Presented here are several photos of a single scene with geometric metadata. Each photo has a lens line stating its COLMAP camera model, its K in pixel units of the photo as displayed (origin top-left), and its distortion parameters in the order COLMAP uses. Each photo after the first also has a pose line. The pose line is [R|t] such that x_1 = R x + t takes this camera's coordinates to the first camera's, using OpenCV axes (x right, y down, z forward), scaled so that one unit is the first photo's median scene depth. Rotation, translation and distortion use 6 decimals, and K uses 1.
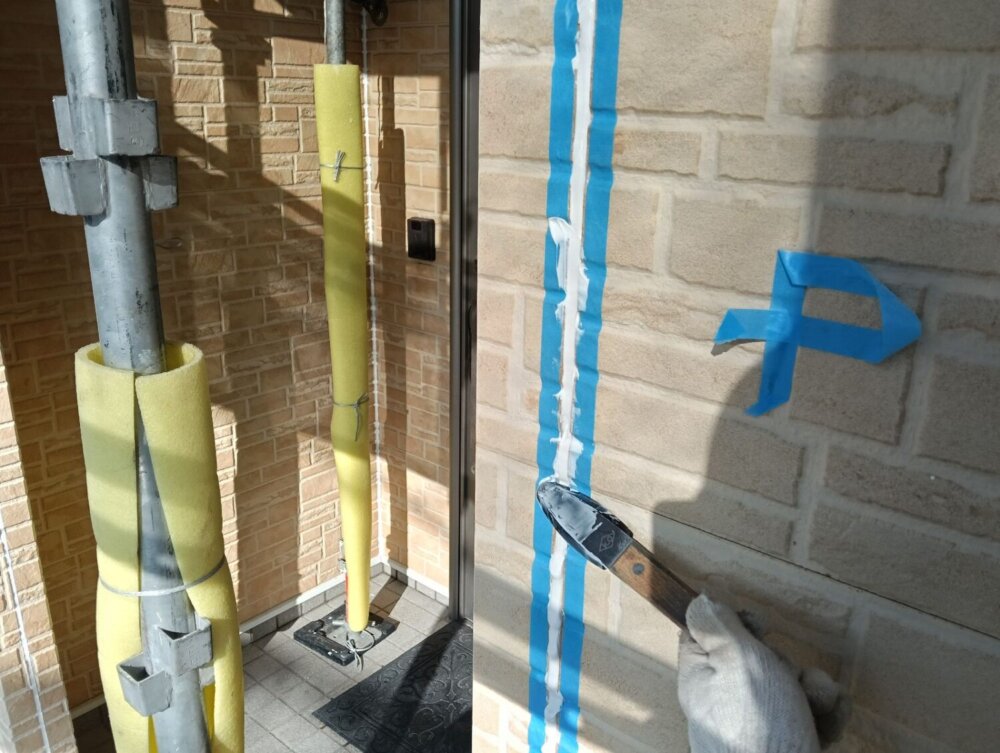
lens RADIAL K [[772.4, 0, 538.2], [0, 772.4, 377.2], [0, 0, 1]] dist [-0.008255, -0.003648]
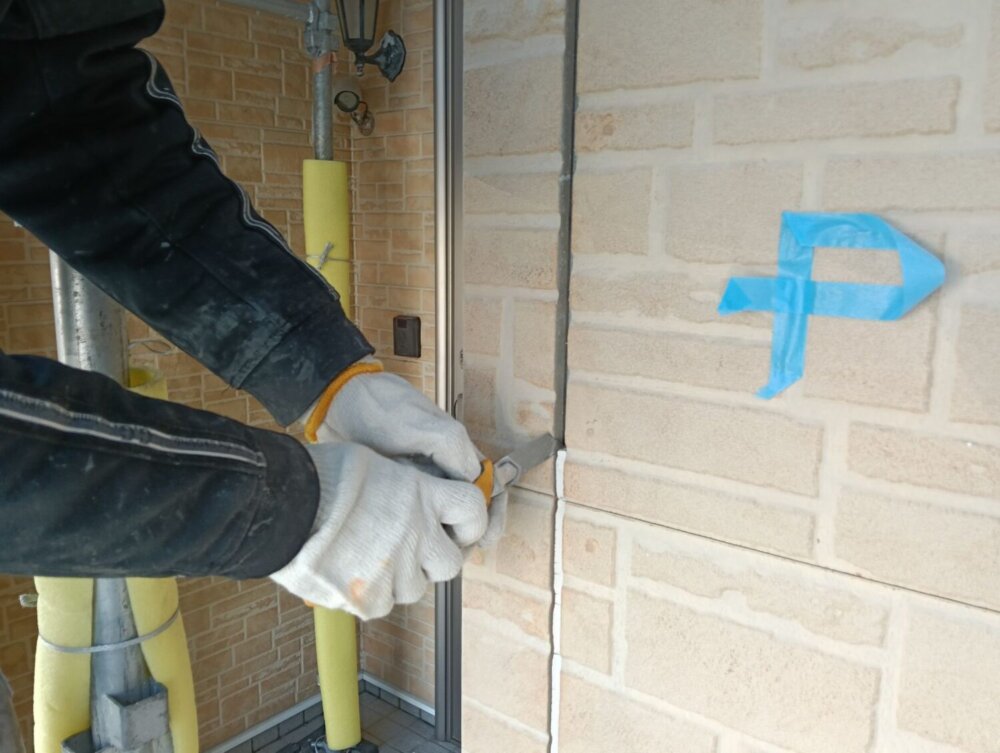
lens RADIAL K [[772.4, 0, 538.2], [0, 772.4, 377.2], [0, 0, 1]] dist [-0.008255, -0.003648]
pose [[0.999650, -0.018102, 0.019278, -0.007626], [0.020543, 0.990624, -0.135063, 0.144278], [-0.016653, 0.135412, 0.990649, 0.091820]]
